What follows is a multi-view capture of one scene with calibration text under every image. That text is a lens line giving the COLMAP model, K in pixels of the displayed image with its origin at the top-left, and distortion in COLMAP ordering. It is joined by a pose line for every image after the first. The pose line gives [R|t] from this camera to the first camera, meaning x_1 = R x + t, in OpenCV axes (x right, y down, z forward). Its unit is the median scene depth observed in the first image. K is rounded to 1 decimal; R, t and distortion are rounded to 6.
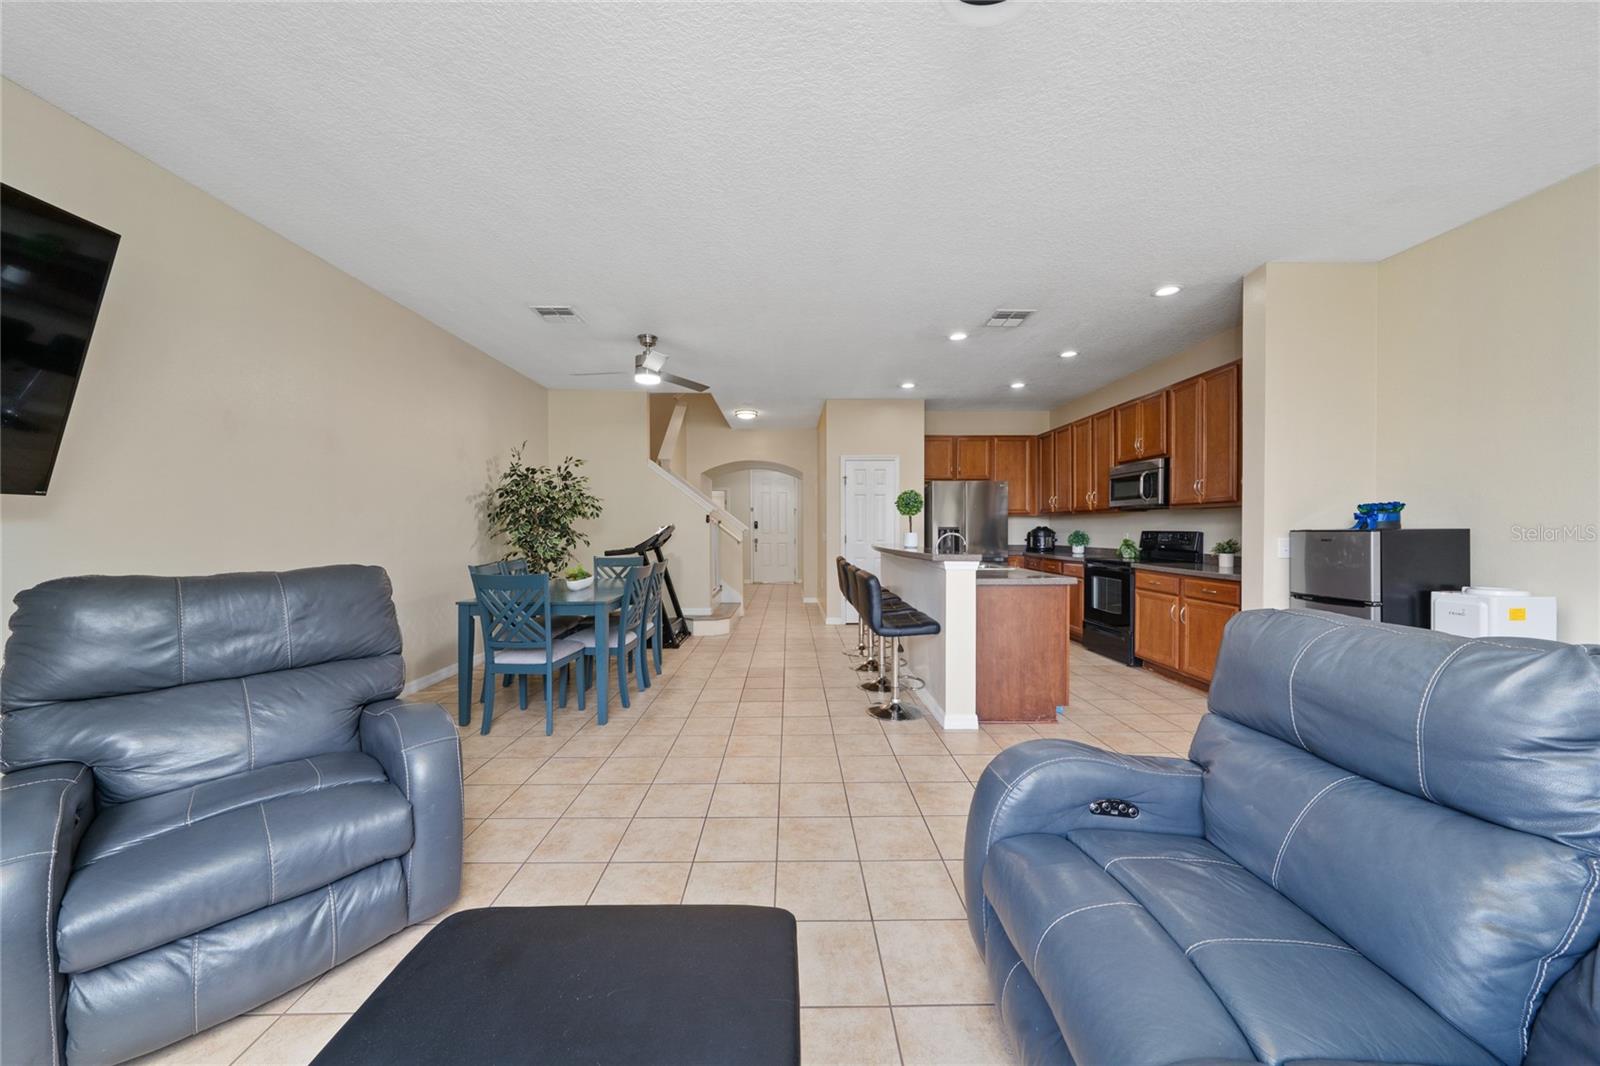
lens RADIAL K [[555.7, 0, 800.0], [0, 555.7, 533.0], [0, 0, 1]] dist [-0.000394, -0.000030]
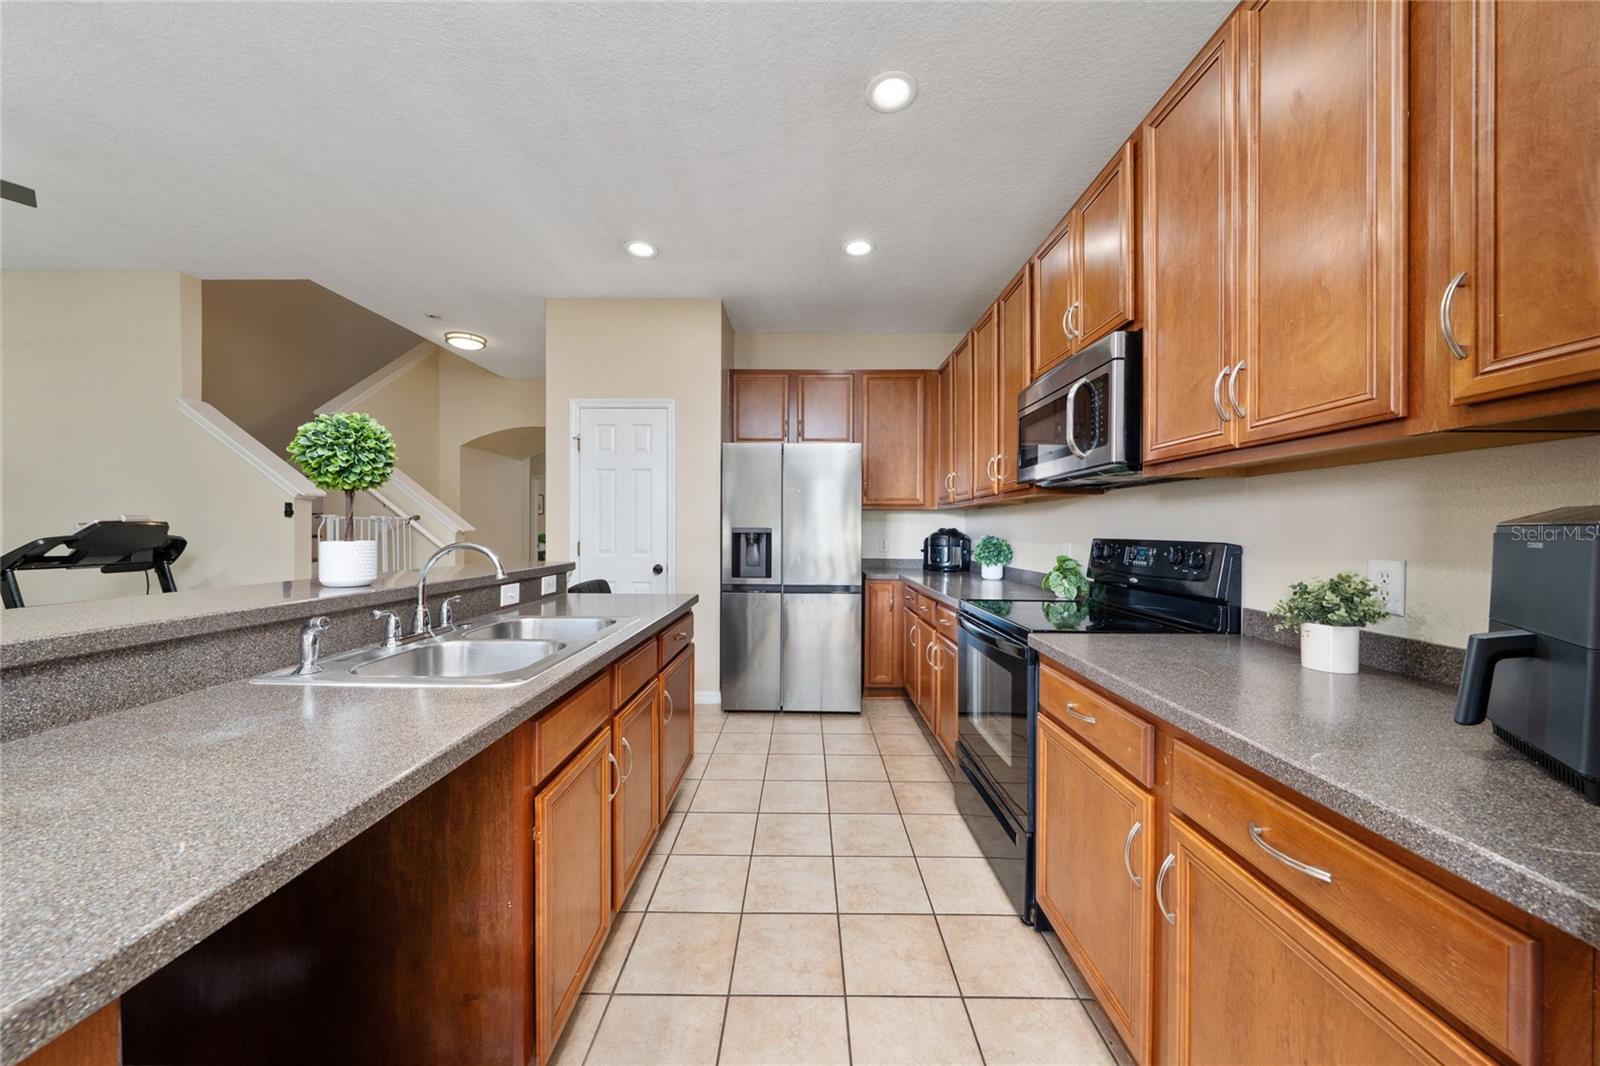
lens RADIAL K [[552.7, 0, 801.3], [0, 552.7, 528.7], [0, 0, 1]] dist [-0.000911, -0.000110]
pose [[0.999574, 0.005940, -0.028586, 0.435142], [-0.006260, 0.999919, -0.011111, -0.005588], [0.028517, 0.011285, 0.999530, 0.611292]]
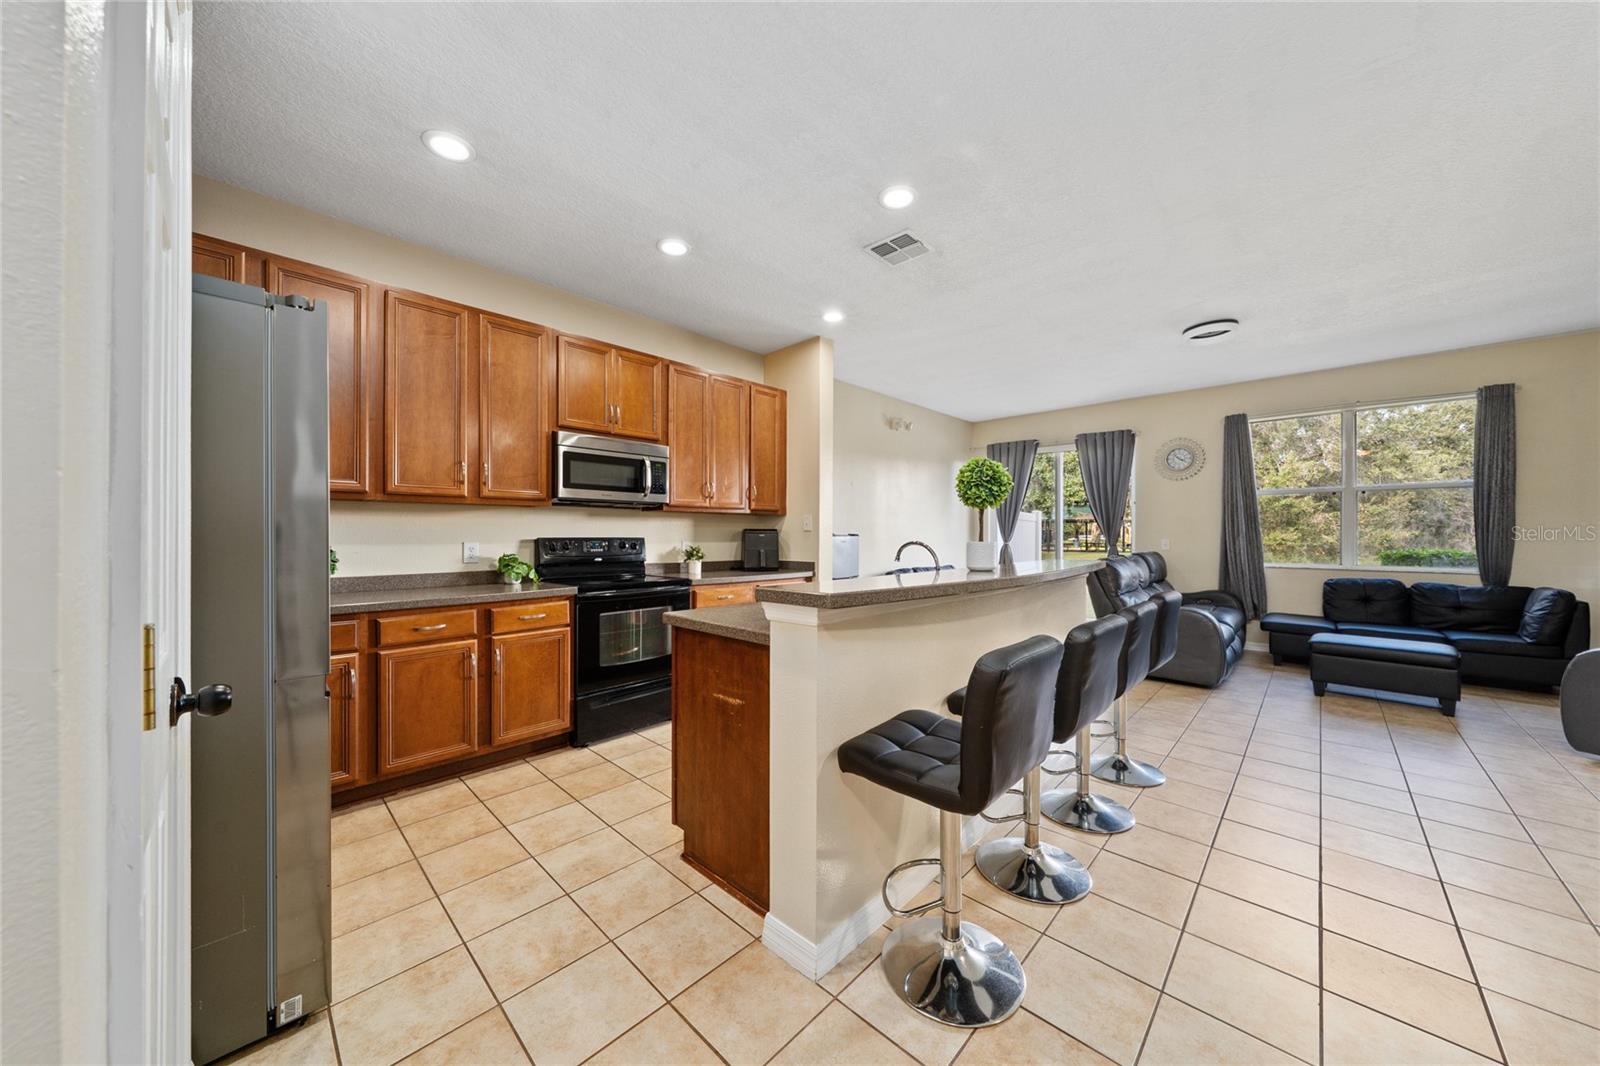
lens RADIAL K [[543.8, 0, 797.5], [0, 543.8, 533.4], [0, 0, 1]] dist [-0.000728, -0.000161]
pose [[-0.703016, 0.008934, 0.711118, -0.035118], [0.011267, 0.999936, -0.001423, -0.005609], [-0.711085, 0.007012, -0.703071, 1.337080]]
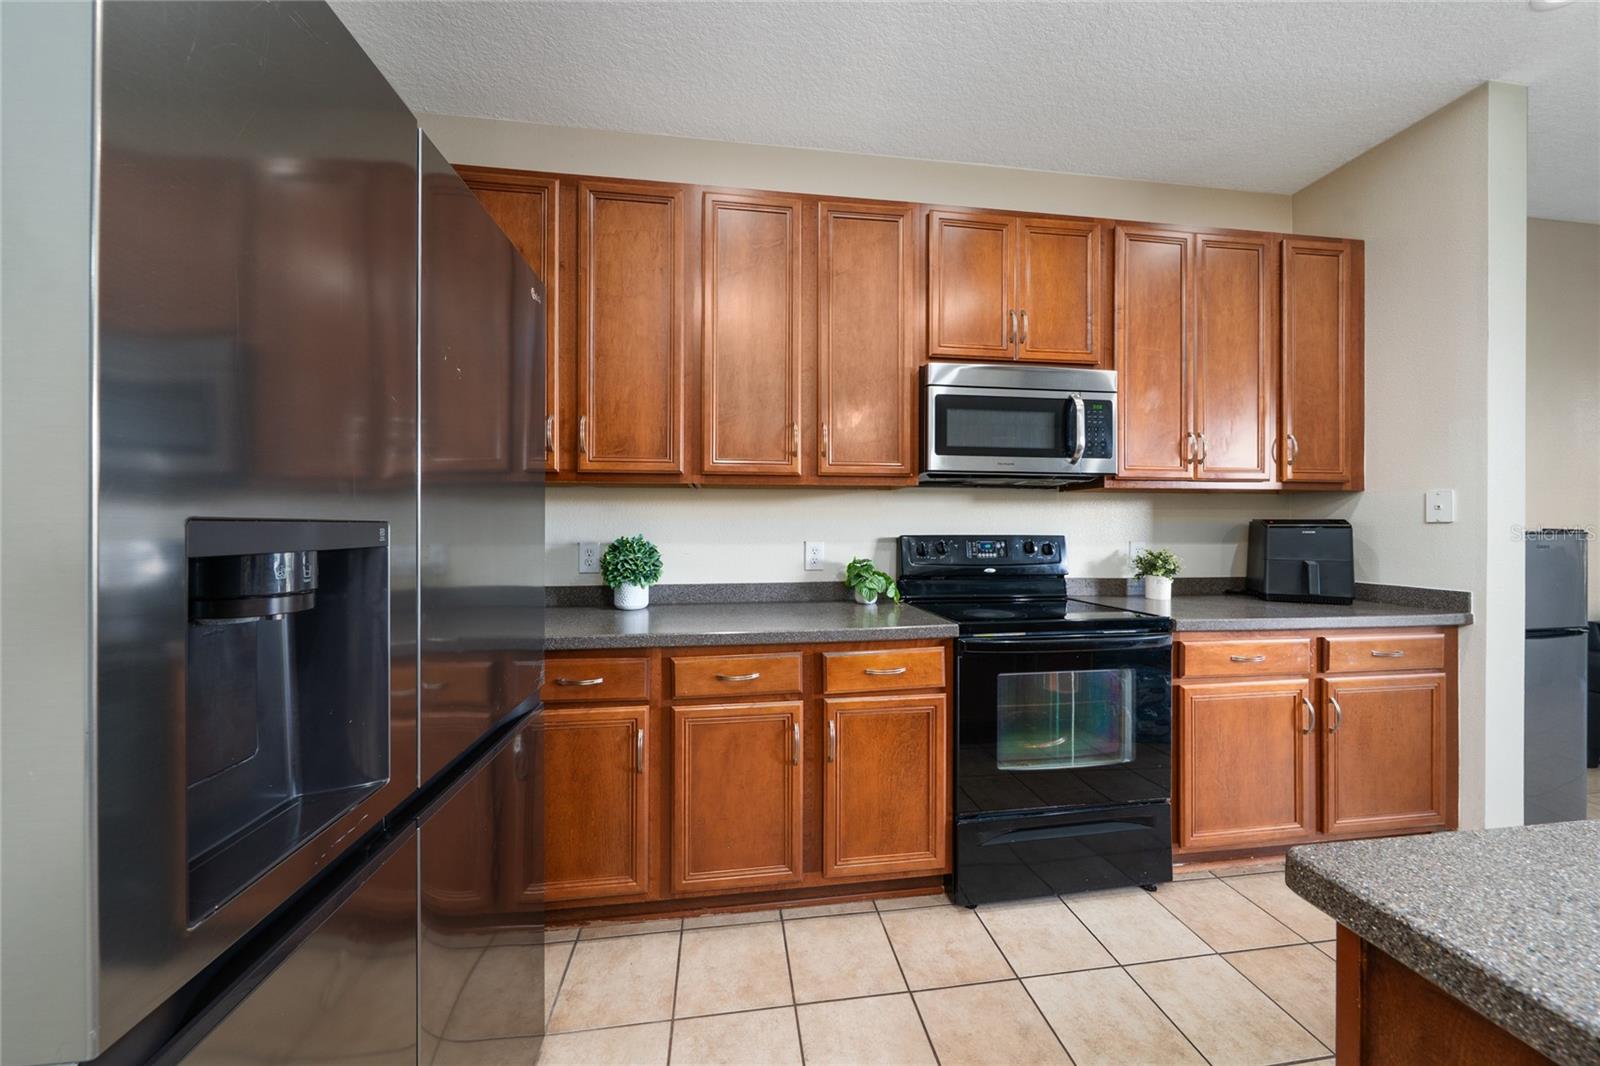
lens RADIAL K [[555.7, 0, 800.0], [0, 555.7, 533.0], [0, 0, 1]] dist [-0.000394, -0.000030]
pose [[-0.120755, -0.001164, 0.992682, 0.229324], [0.010361, 0.999943, 0.002433, -0.008851], [-0.992628, 0.010579, -0.120736, 1.228314]]
